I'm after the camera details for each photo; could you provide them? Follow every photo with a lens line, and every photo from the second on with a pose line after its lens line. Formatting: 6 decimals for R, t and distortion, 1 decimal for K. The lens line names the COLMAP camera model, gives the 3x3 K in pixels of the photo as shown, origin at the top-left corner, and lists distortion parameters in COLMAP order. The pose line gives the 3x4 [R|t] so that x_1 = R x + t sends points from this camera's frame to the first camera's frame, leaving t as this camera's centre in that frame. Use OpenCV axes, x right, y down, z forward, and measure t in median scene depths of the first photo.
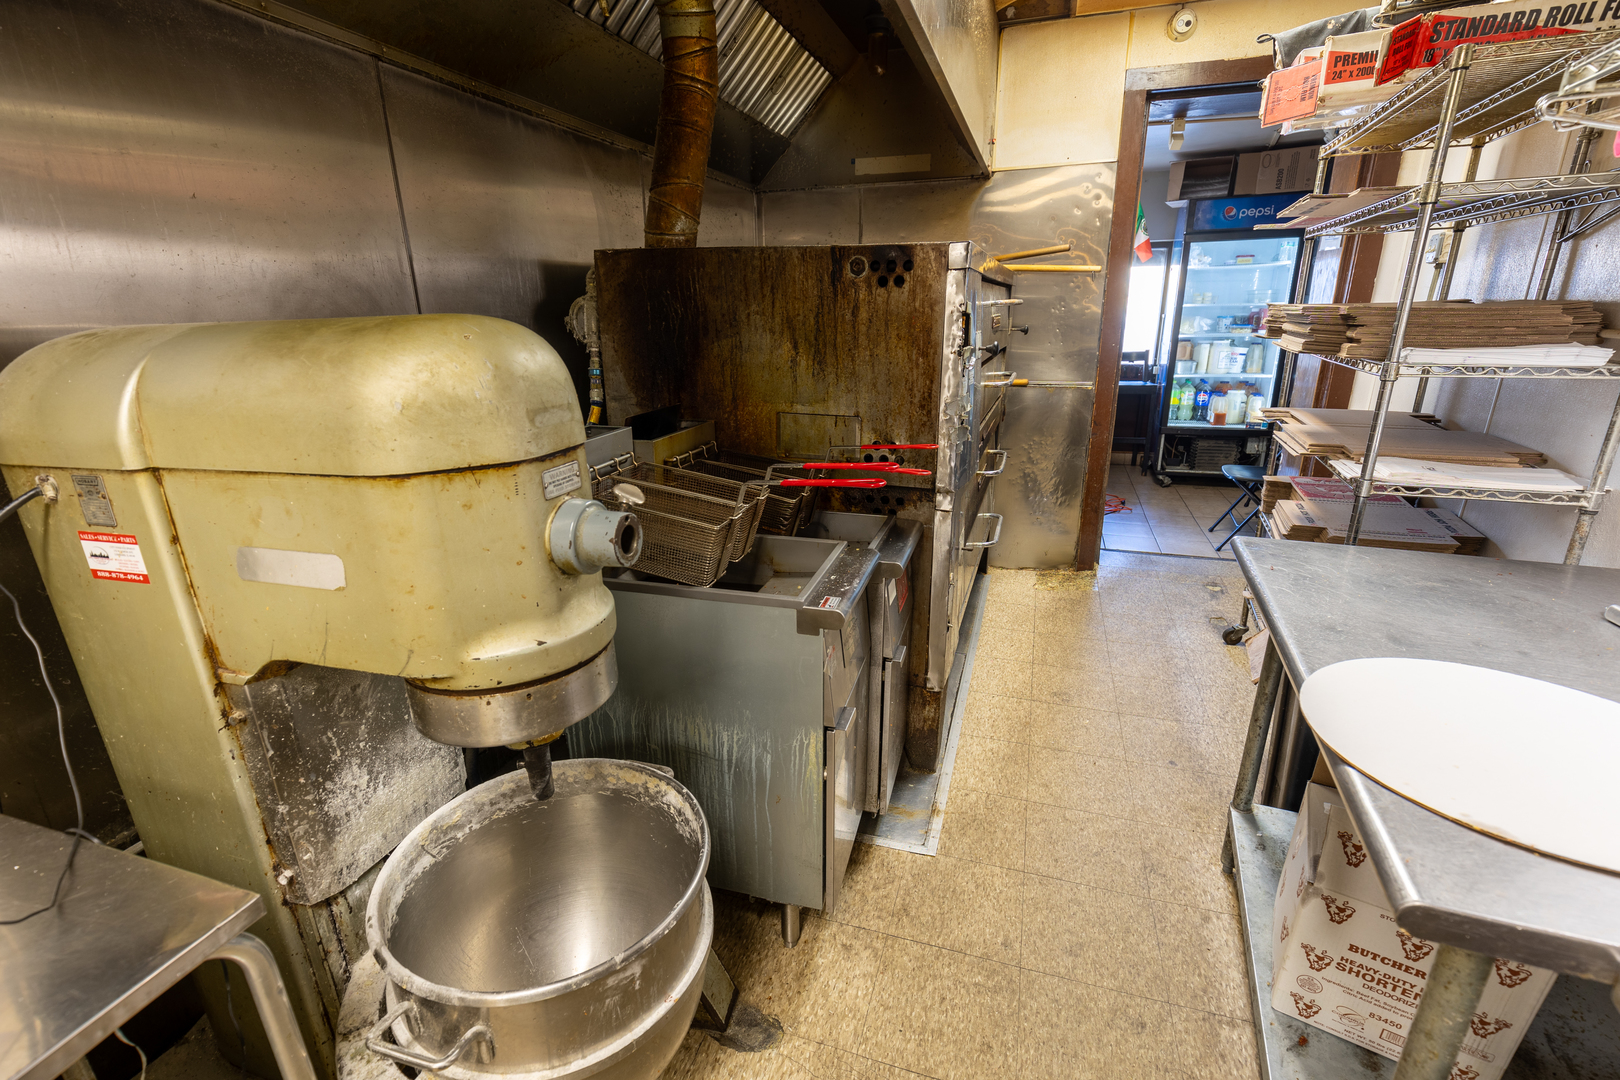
lens RADIAL K [[727.5, 0, 808.1], [0, 727.5, 544.2], [0, 0, 1]] dist [0.004291, 0.000289]
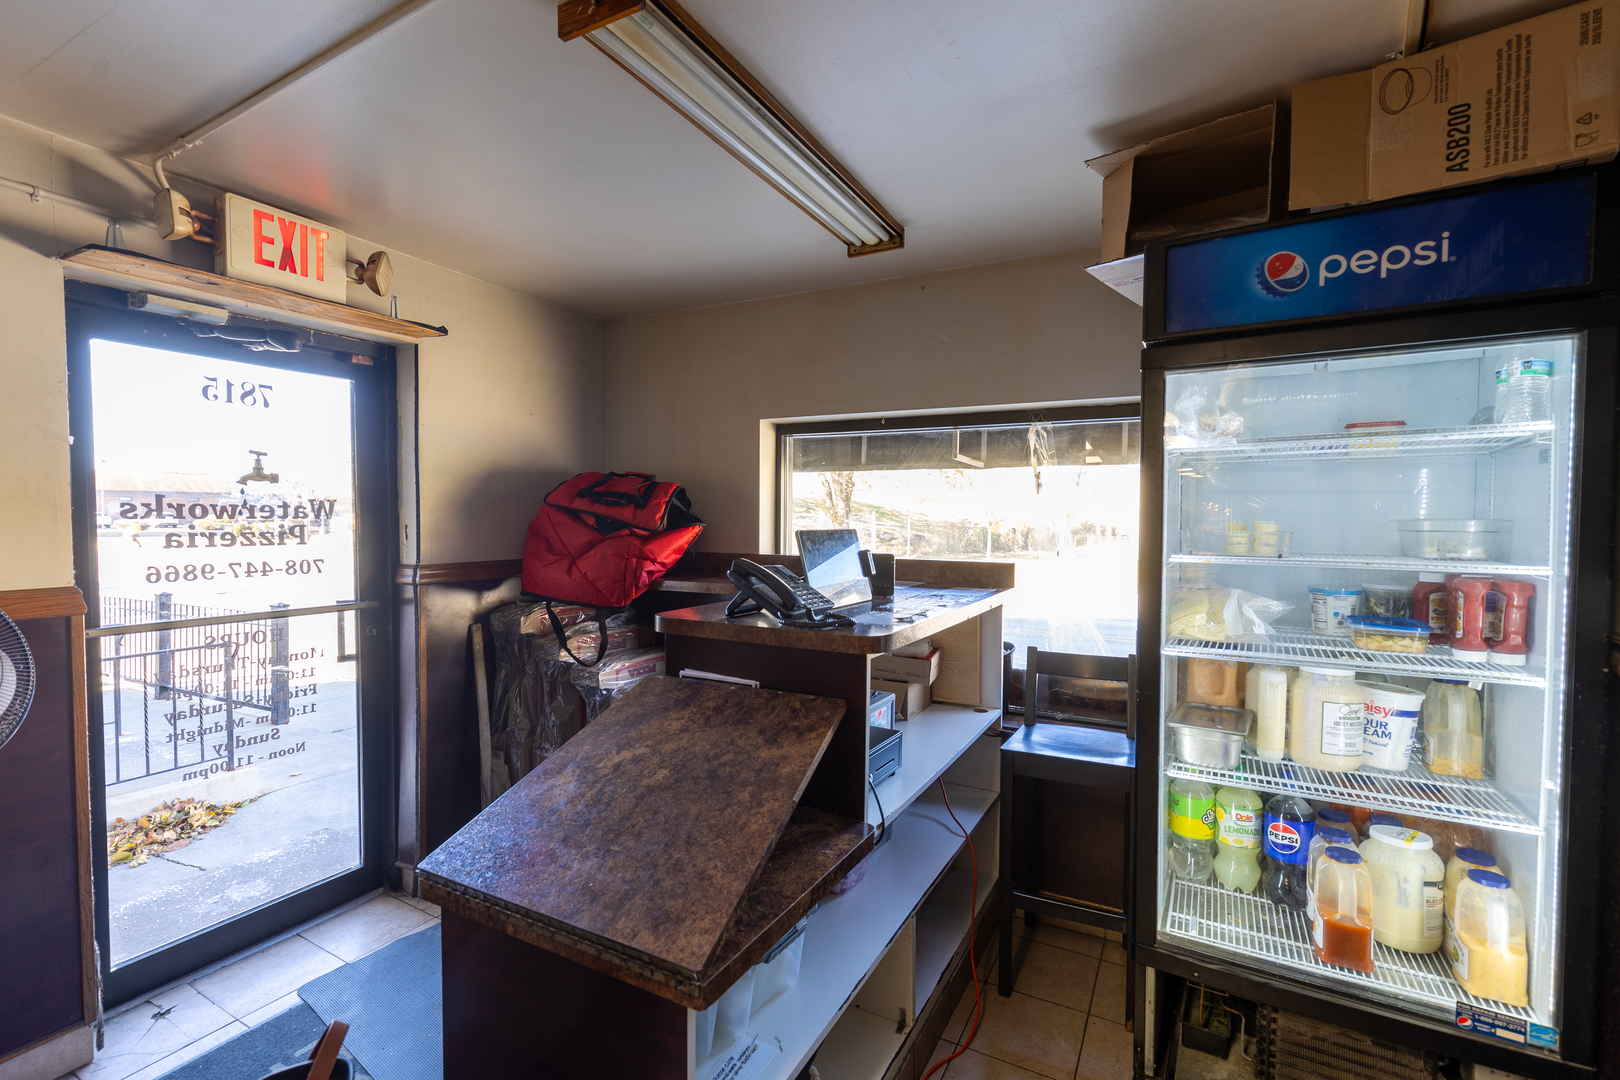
lens RADIAL K [[727.5, 0, 808.8], [0, 727.5, 541.4], [0, 0, 1]] dist [0.004291, 0.000289]
pose [[0.982855, 0.031589, -0.181654, 0.399342], [-0.080442, 0.959970, -0.268303, -0.226906], [0.165907, 0.278316, 0.946052, 0.642515]]
